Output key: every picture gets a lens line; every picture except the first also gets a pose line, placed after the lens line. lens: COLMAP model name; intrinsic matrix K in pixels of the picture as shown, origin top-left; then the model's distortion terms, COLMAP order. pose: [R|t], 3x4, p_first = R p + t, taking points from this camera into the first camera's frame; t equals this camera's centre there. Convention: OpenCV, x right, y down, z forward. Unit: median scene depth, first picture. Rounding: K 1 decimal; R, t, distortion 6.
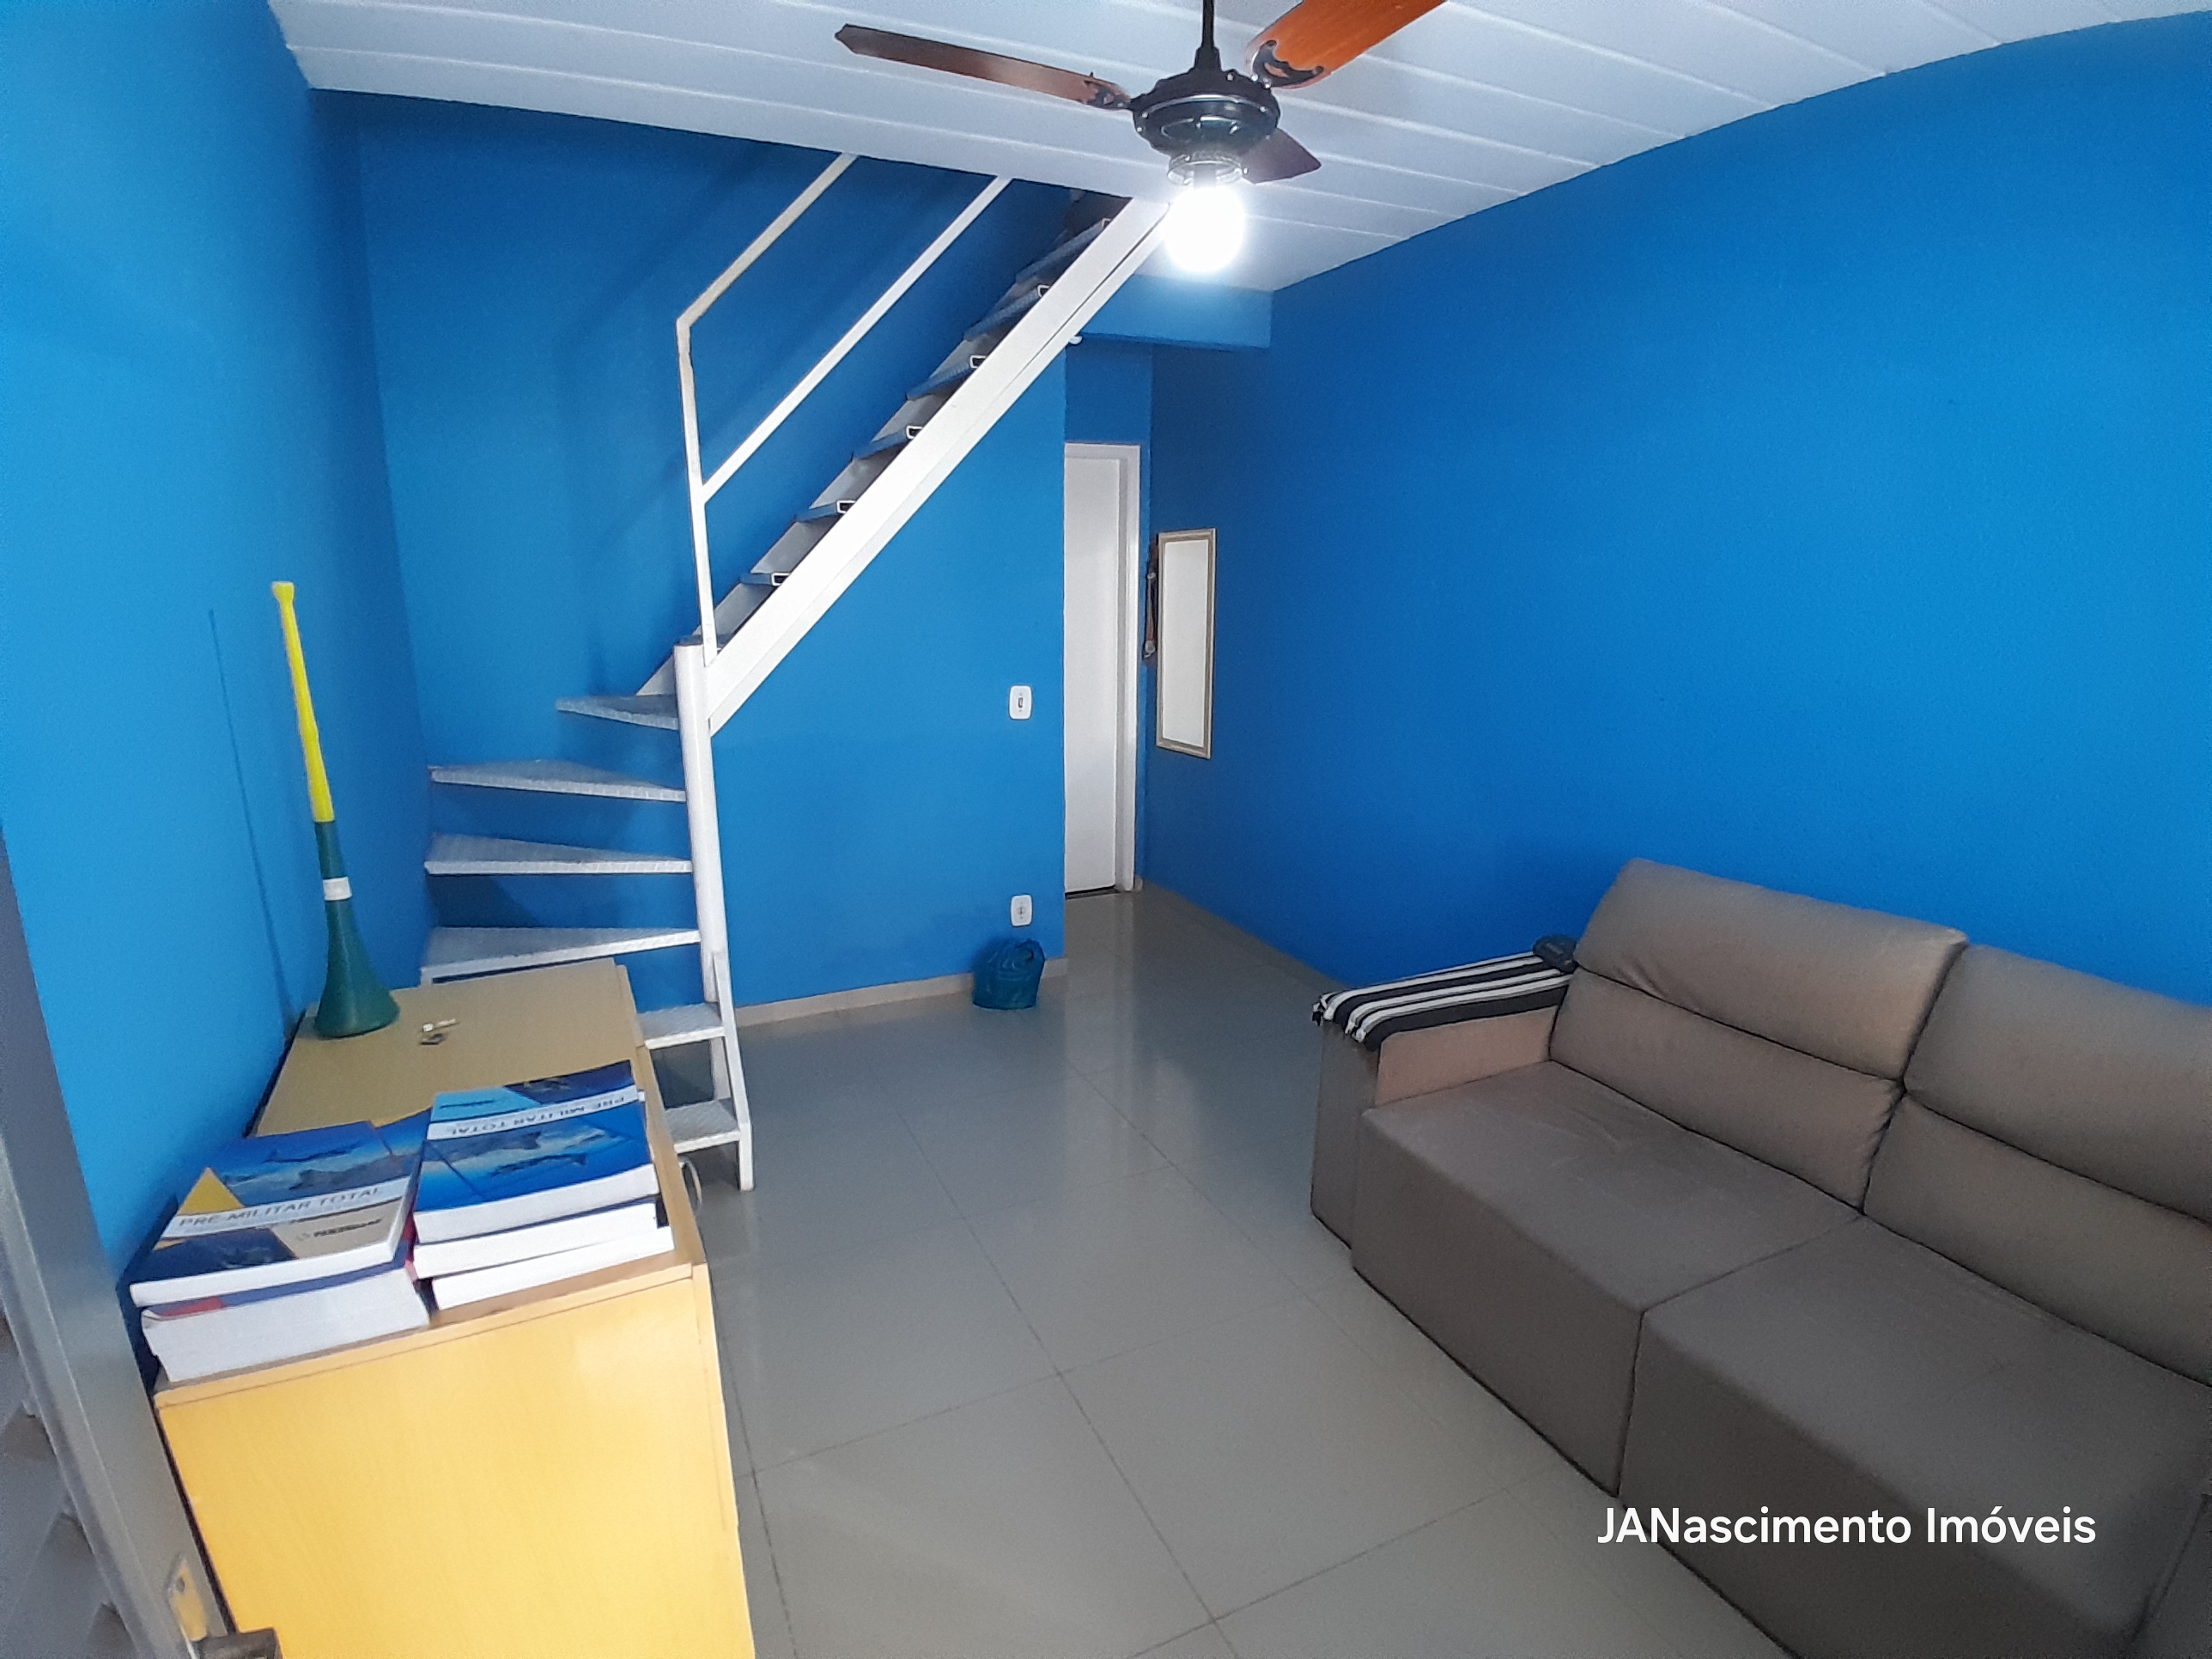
lens RADIAL K [[1102.5, 0, 1088.4], [0, 1102.5, 836.5], [0, 0, 1]] dist [0.015296, -0.050748]
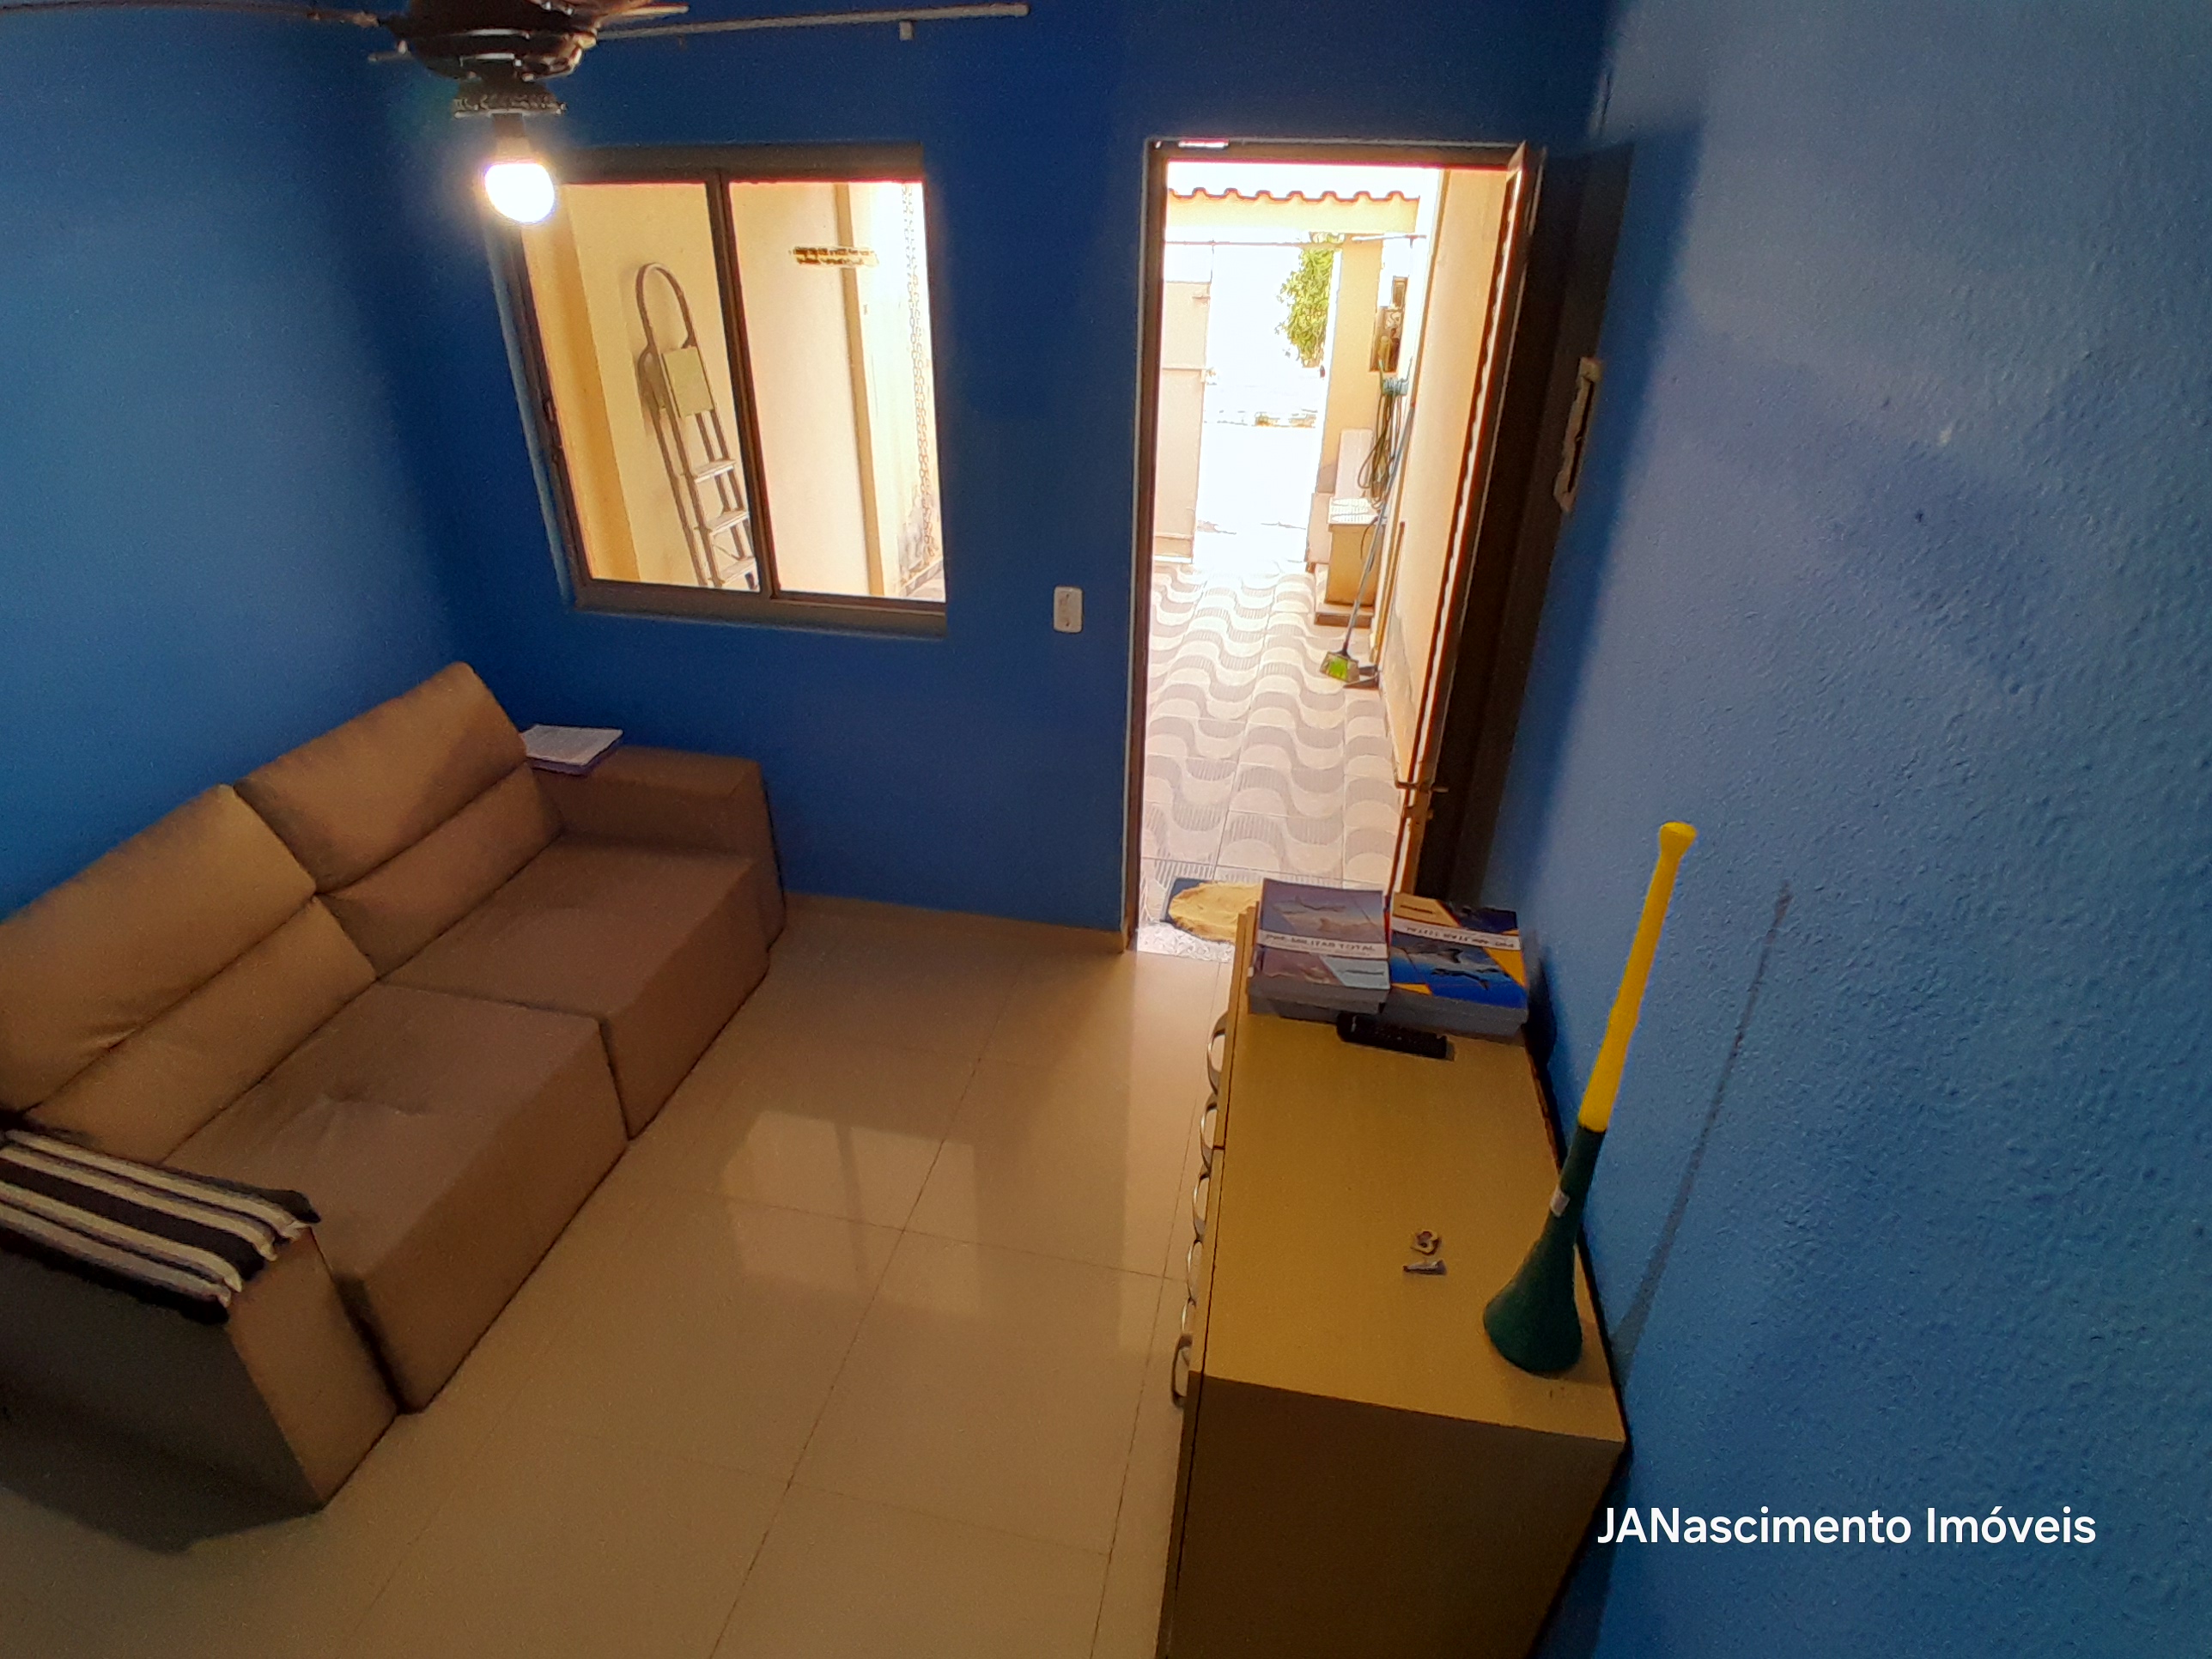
lens RADIAL K [[1102.5, 0, 1088.4], [0, 1102.5, 836.5], [0, 0, 1]] dist [0.015296, -0.050748]
pose [[-0.785729, -0.313536, 0.533221, -0.900652], [0.144934, 0.744710, 0.651461, -0.776599], [-0.601351, 0.589154, -0.539698, 1.710602]]
